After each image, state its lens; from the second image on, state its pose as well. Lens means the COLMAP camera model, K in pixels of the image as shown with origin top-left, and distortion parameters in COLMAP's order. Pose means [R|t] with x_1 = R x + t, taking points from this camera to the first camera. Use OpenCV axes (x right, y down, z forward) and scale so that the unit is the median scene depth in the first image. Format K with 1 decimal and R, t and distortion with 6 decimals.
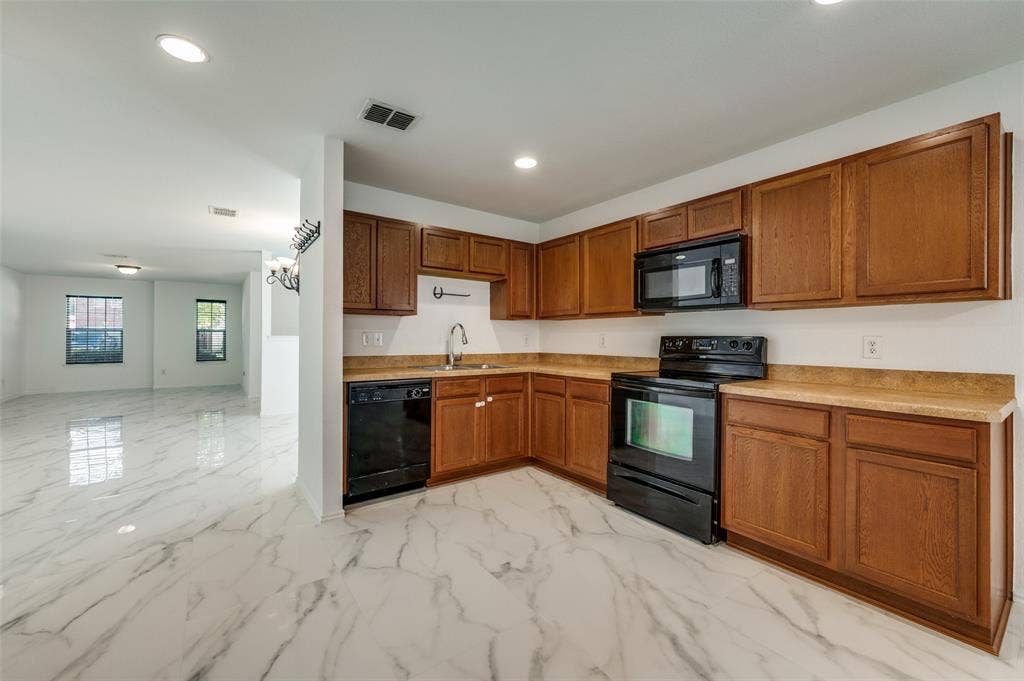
lens RADIAL K [[412.6, 0, 511.7], [0, 412.6, 337.7], [0, 0, 1]] dist [0.002237, 0.000117]
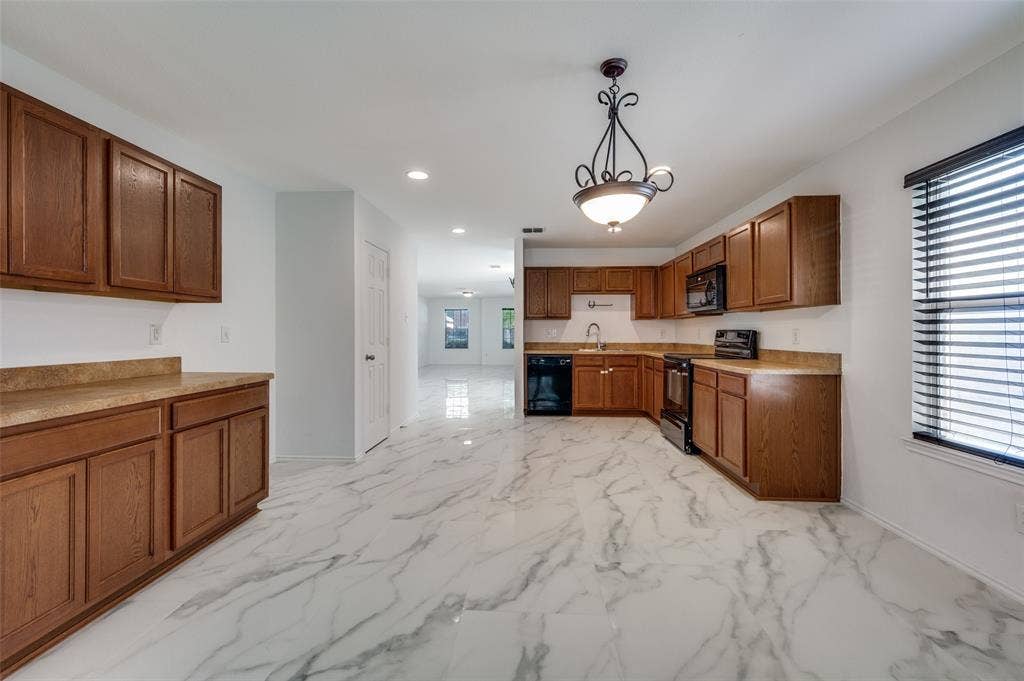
lens RADIAL K [[413.3, 0, 513.2], [0, 413.3, 332.7], [0, 0, 1]] dist [0.001433, 0.000092]
pose [[0.780262, -0.004902, -0.625433, 0.717403], [0.003693, 0.999988, -0.003231, 0.007355], [0.625441, 0.000211, 0.780271, -0.555461]]
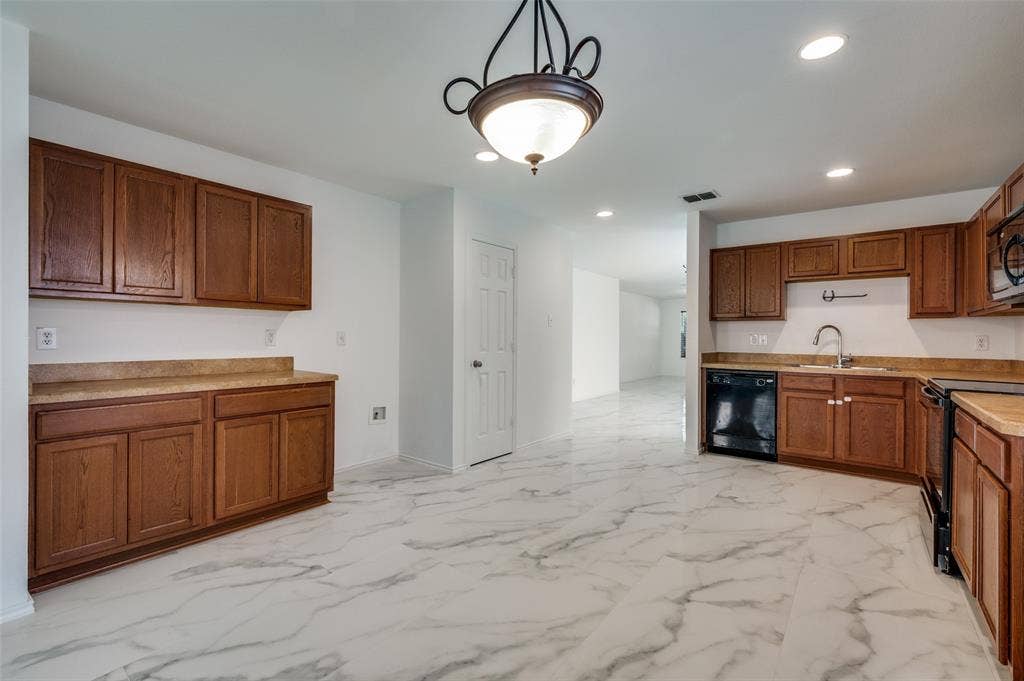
lens RADIAL K [[446.9, 0, 509.6], [0, 446.9, 337.8], [0, 0, 1]] dist [-0.001337, -0.000201]
pose [[0.273208, -0.001844, -0.961953, 0.835247], [-0.005711, 0.999977, -0.003539, 0.006654], [0.961938, 0.006461, 0.273191, -0.111670]]
